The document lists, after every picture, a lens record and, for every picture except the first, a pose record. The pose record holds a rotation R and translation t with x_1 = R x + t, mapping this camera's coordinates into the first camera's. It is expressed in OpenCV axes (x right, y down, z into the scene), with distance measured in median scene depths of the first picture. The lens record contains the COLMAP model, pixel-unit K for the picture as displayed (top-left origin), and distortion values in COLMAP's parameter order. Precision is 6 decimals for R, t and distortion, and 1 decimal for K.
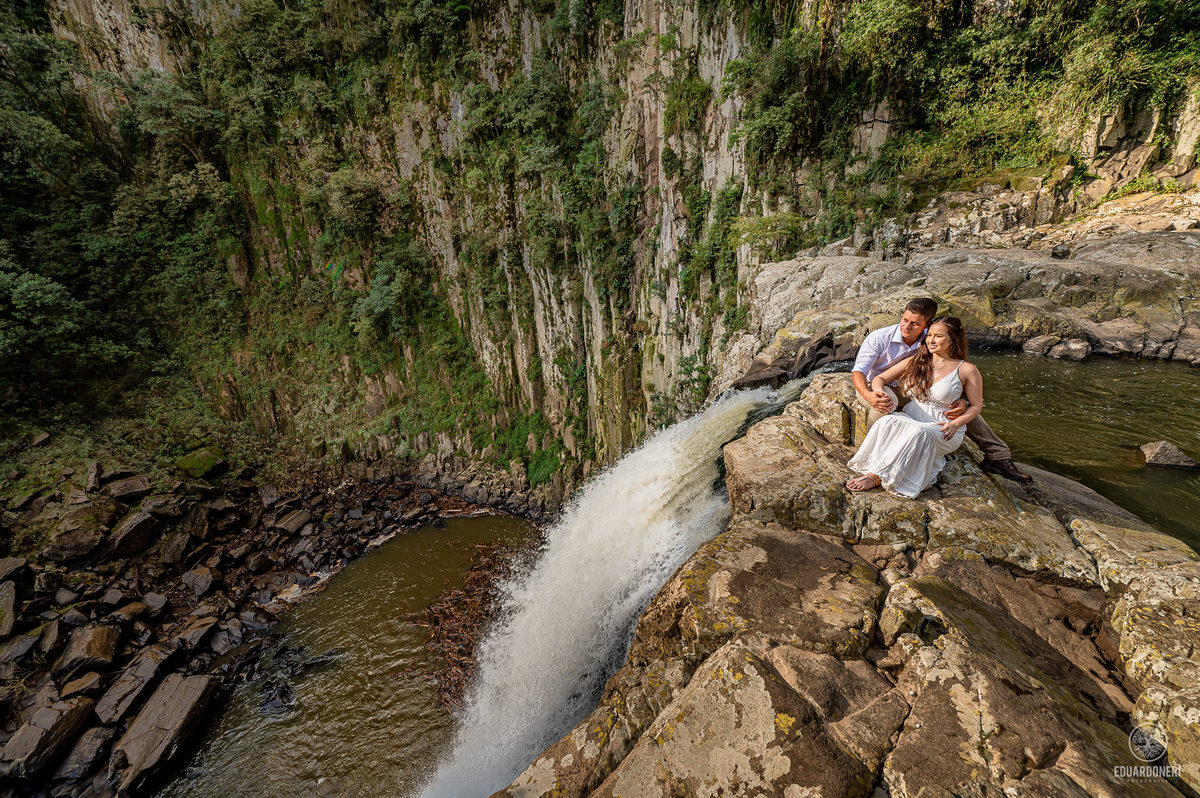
lens RADIAL K [[477.2, 0, 602.1], [0, 477.2, 397.8], [0, 0, 1]] dist [-0.007173, 0.000398]
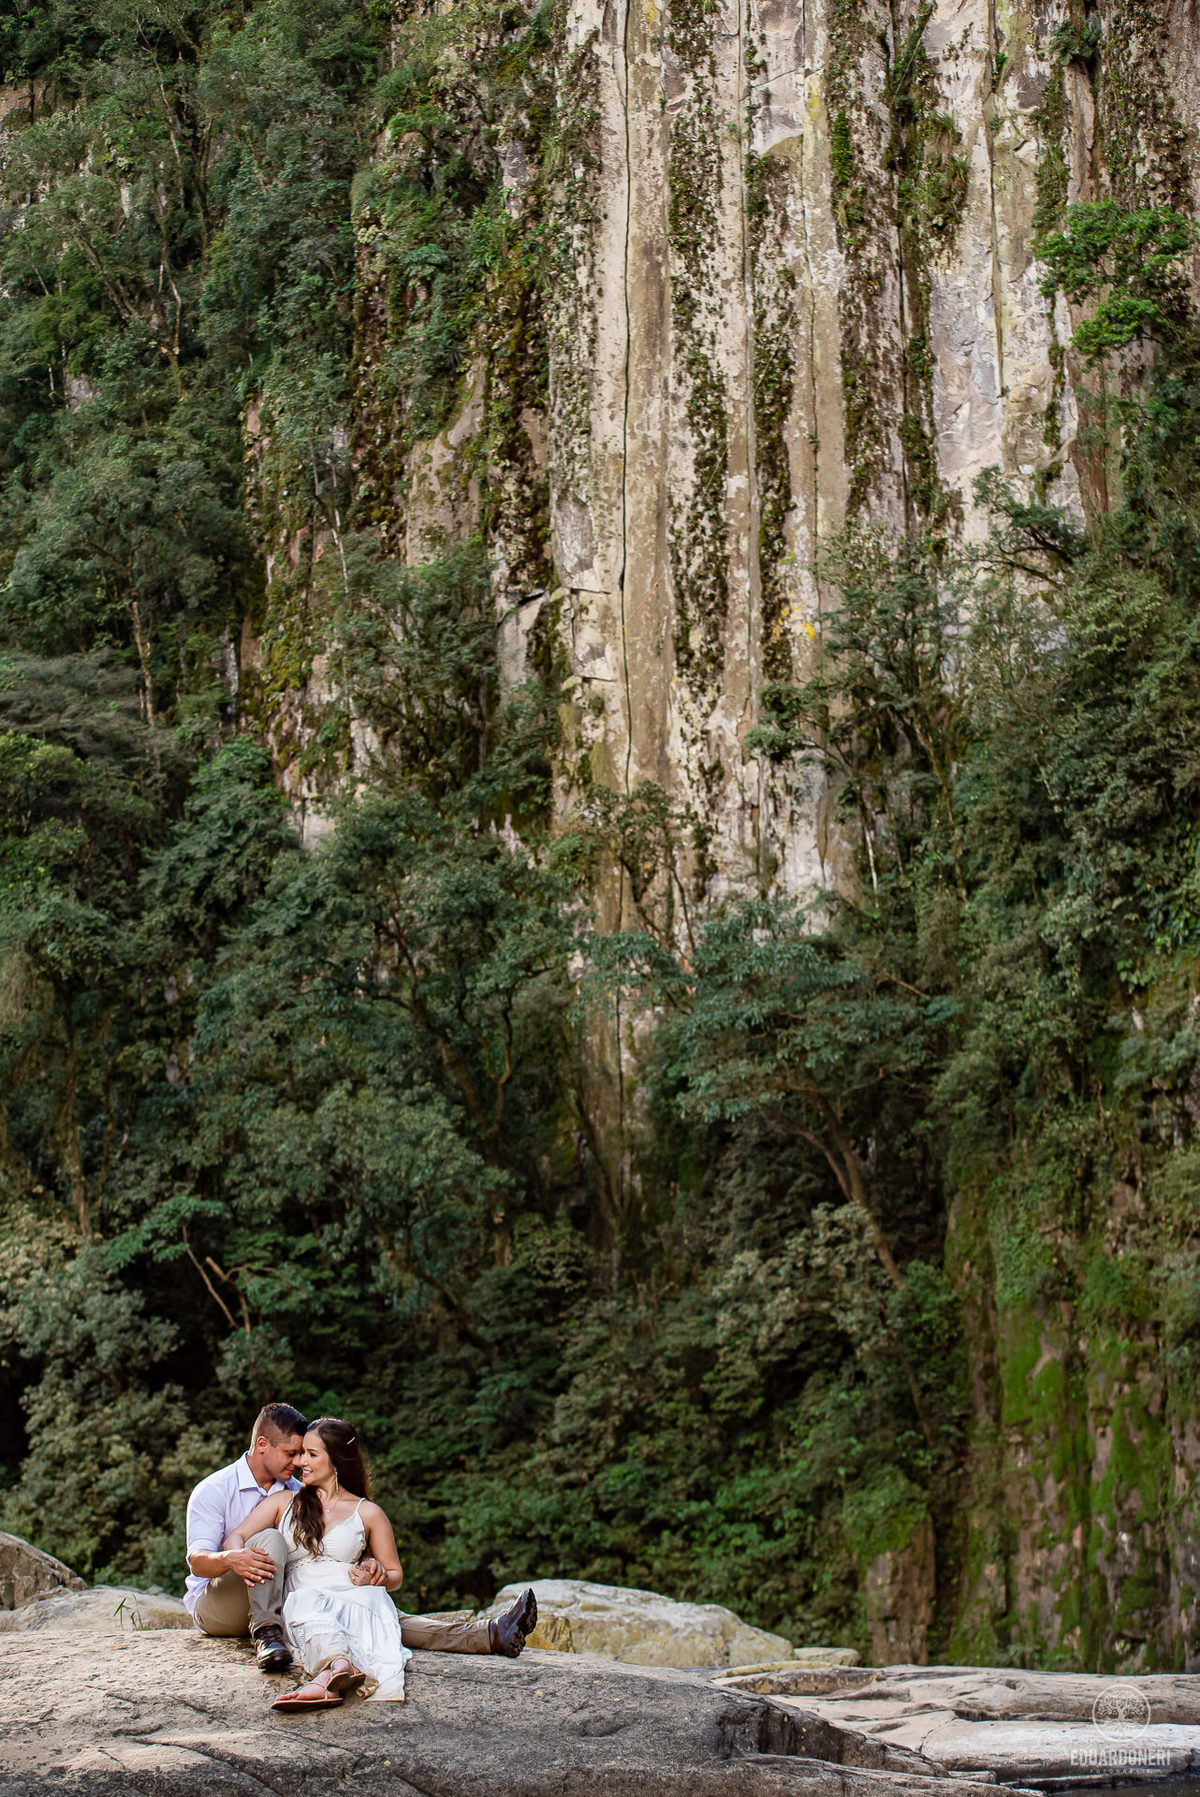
lens RADIAL K [[3528.8, 0, 600.2], [0, 3528.8, 898.0], [0, 0, 1]] dist [-0.228776, 0.000000]
pose [[0.696566, -0.136751, -0.704340, 0.378849], [-0.213214, 0.897870, -0.385186, 0.101124], [0.685080, 0.418483, 0.596269, -0.253470]]
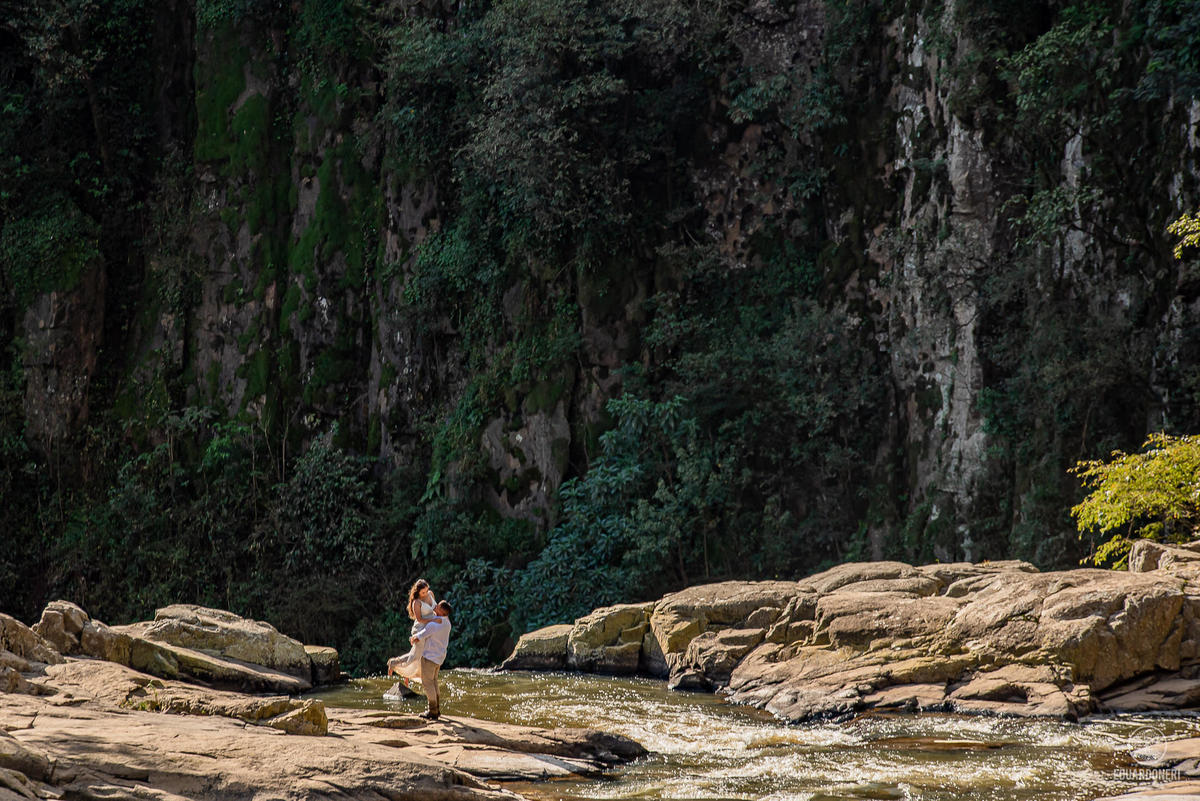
lens RADIAL K [[7045.1, 0, 600.7], [0, 7045.1, 402.1], [0, 0, 1]] dist [1.618902, 0.000000]
pose [[0.833903, 0.094211, -0.543810, 1.126354], [-0.231110, 0.954382, -0.189056, 0.278234], [0.501192, 0.283334, 0.817636, -1.419263]]
